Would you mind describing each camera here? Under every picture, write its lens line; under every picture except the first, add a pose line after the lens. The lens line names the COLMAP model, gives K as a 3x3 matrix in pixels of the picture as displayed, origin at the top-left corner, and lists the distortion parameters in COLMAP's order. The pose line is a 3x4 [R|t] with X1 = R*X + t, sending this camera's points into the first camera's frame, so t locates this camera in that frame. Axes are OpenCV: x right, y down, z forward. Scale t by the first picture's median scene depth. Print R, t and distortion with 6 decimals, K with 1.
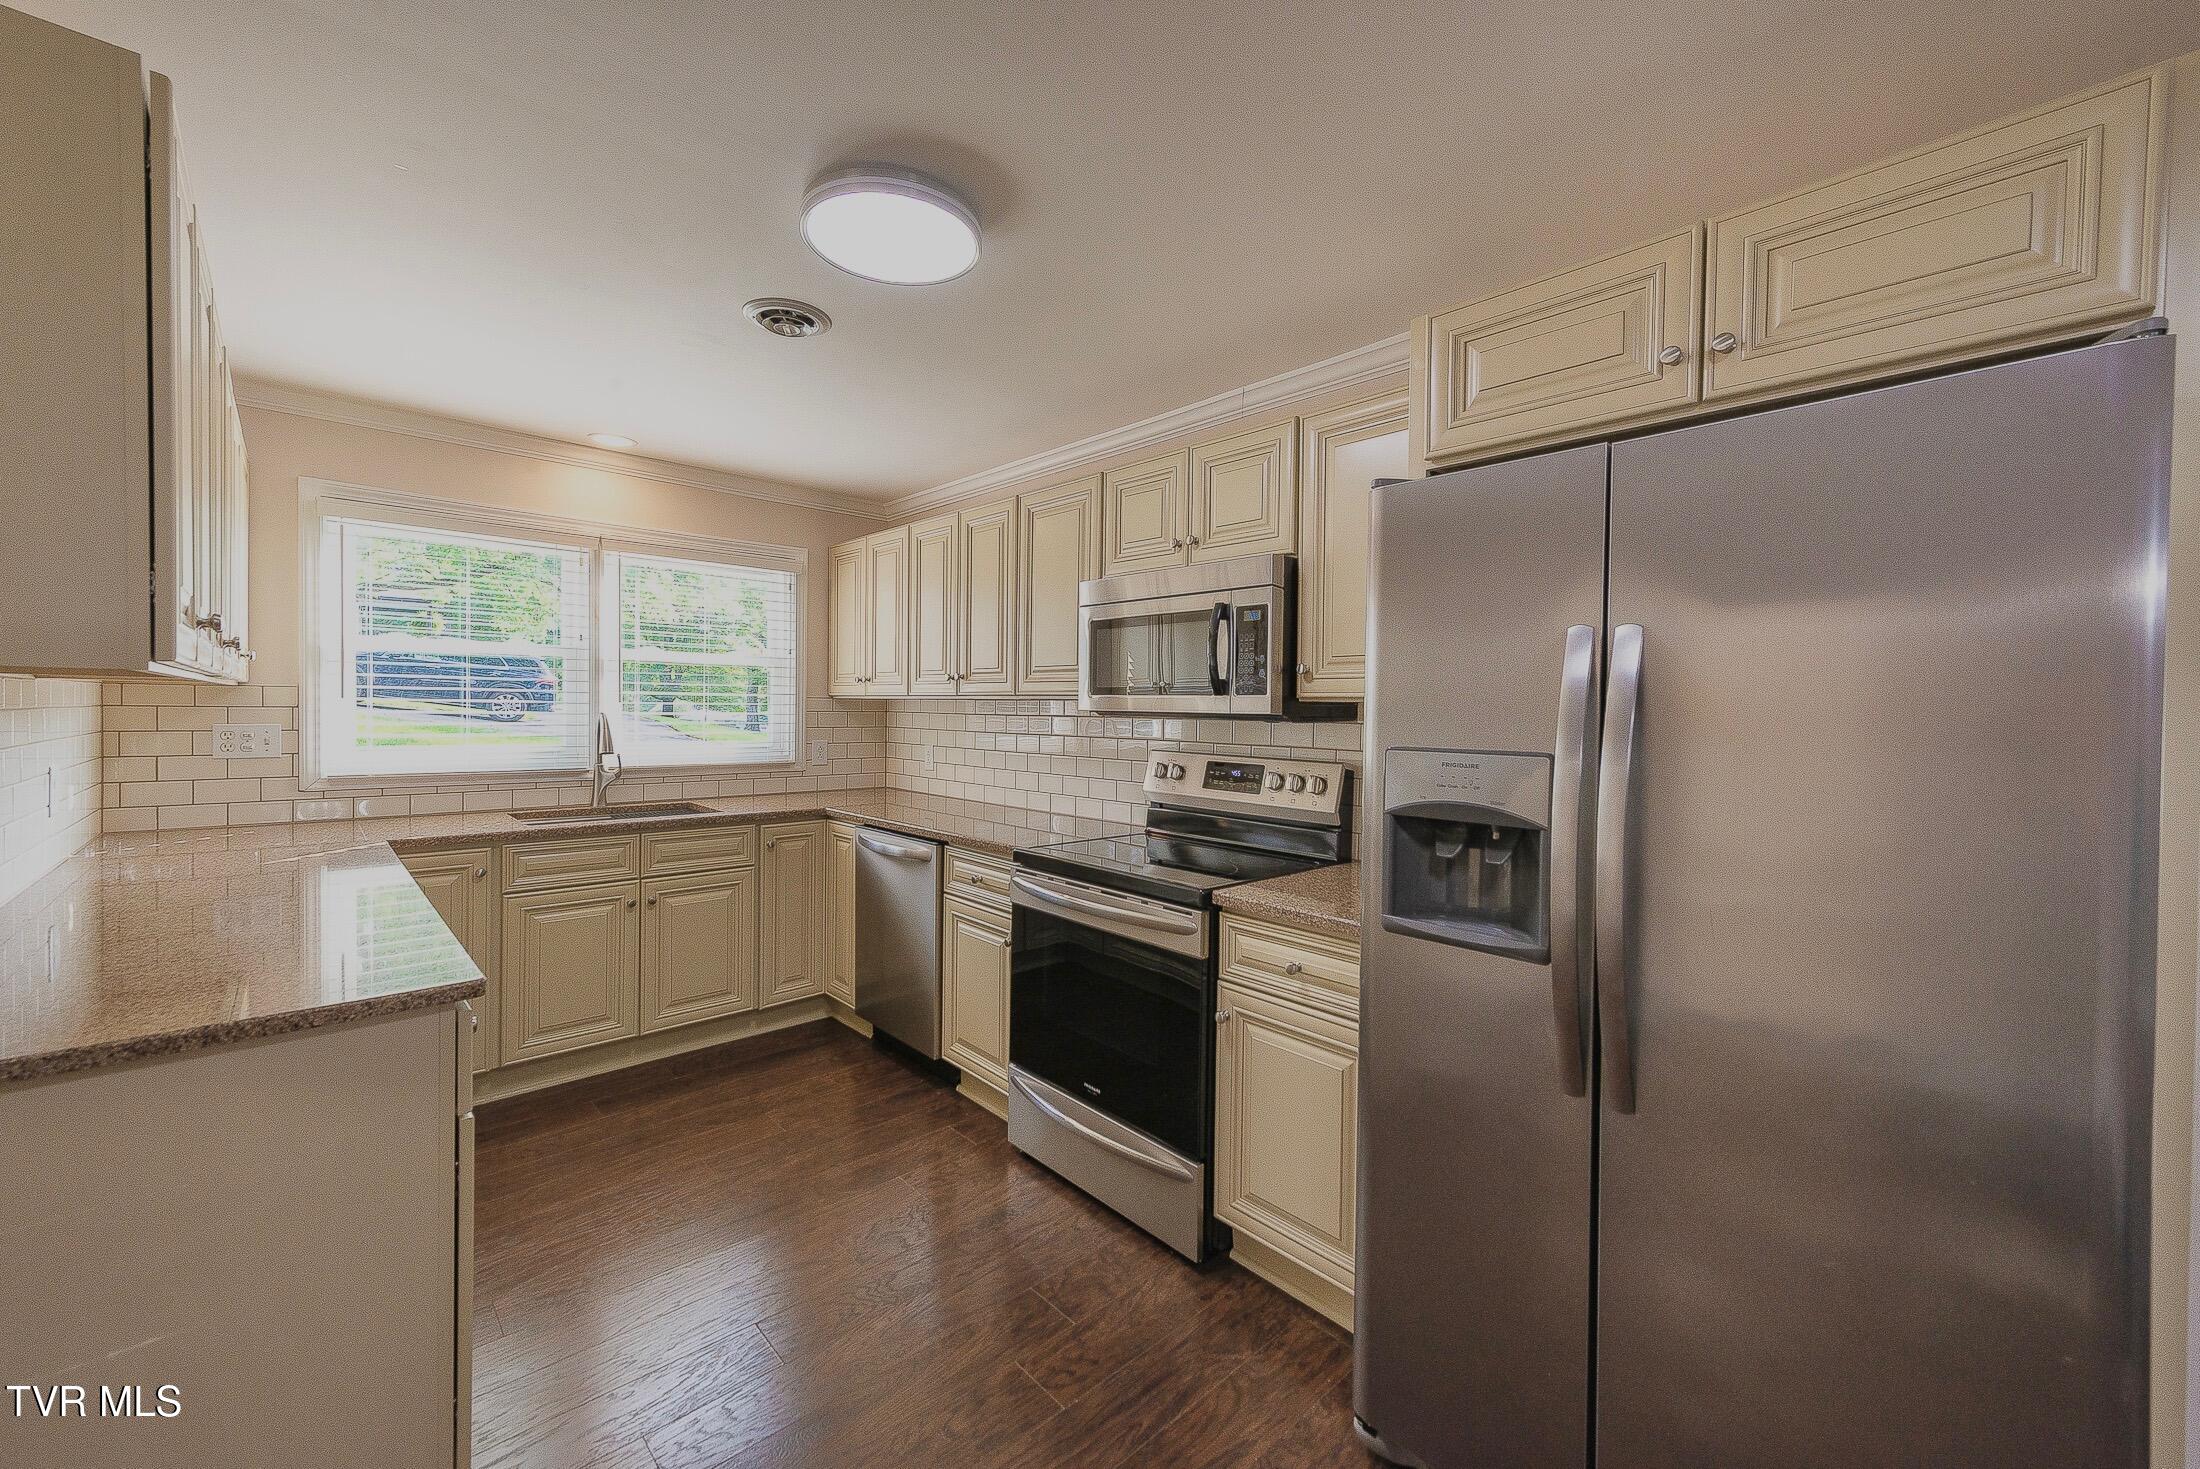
lens RADIAL K [[884.9, 0, 1105.1], [0, 884.9, 728.5], [0, 0, 1]] dist [0.008690, 0.000157]
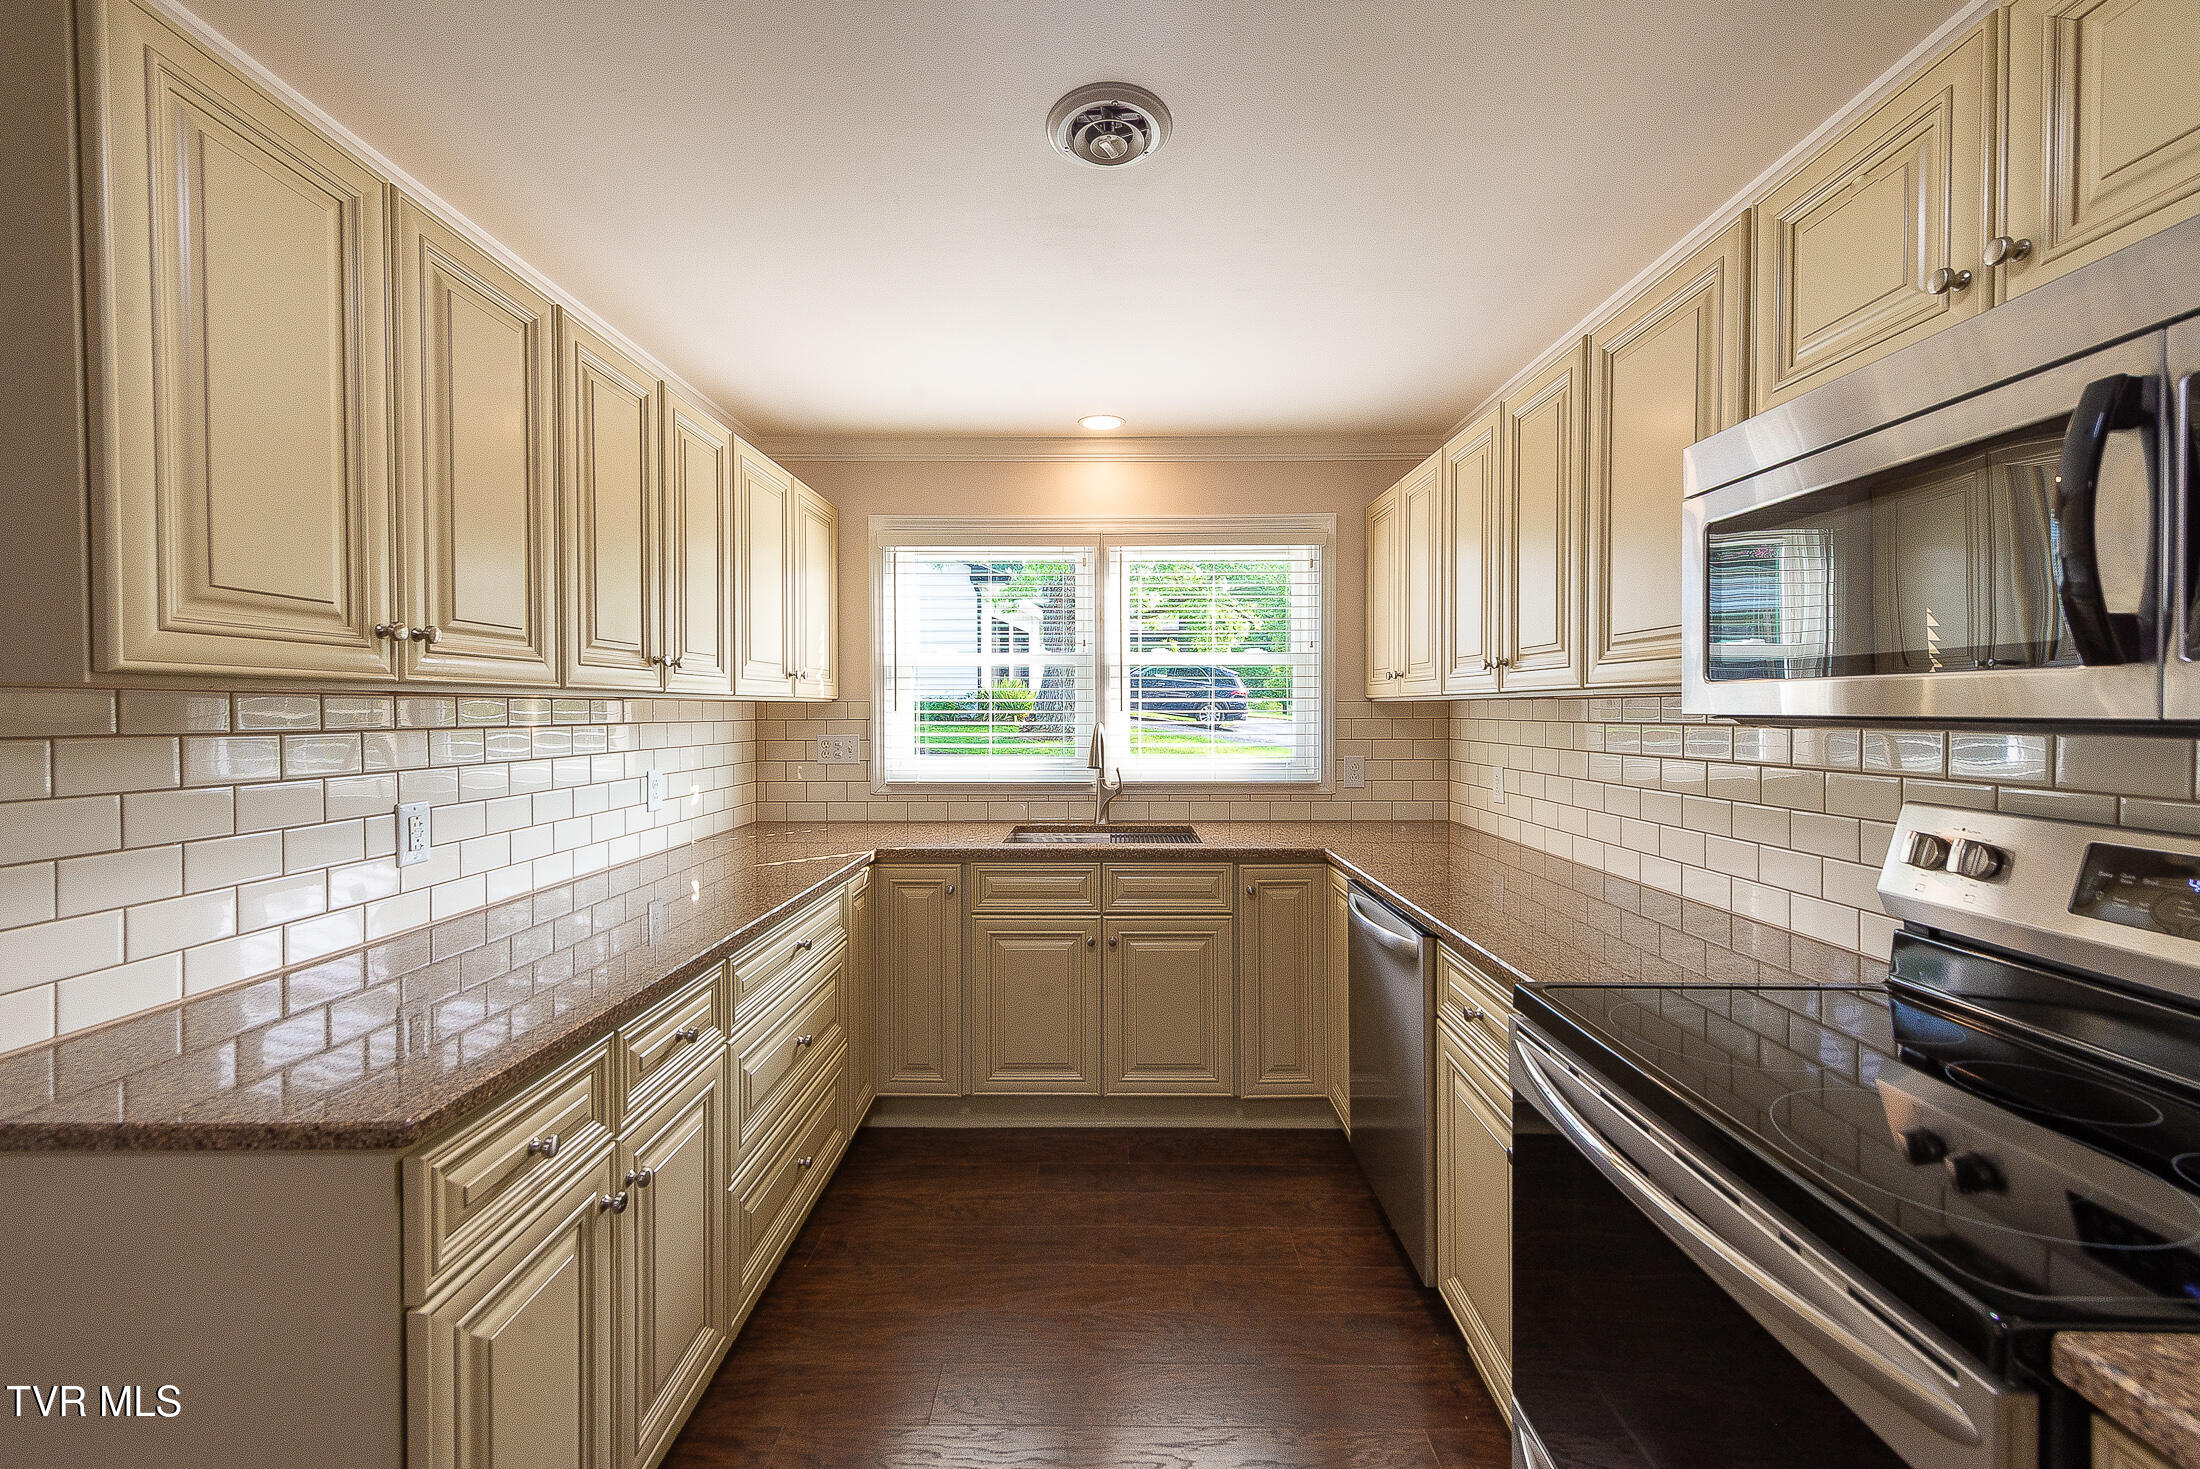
lens RADIAL K [[879.1, 0, 1087.6], [0, 879.1, 724.6], [0, 0, 1]] dist [0.010120, -0.000944]
pose [[0.716939, -0.003805, -0.697125, 0.060658], [-0.003643, 0.999951, -0.009205, -0.007648], [0.697126, 0.009139, 0.716891, 0.347942]]
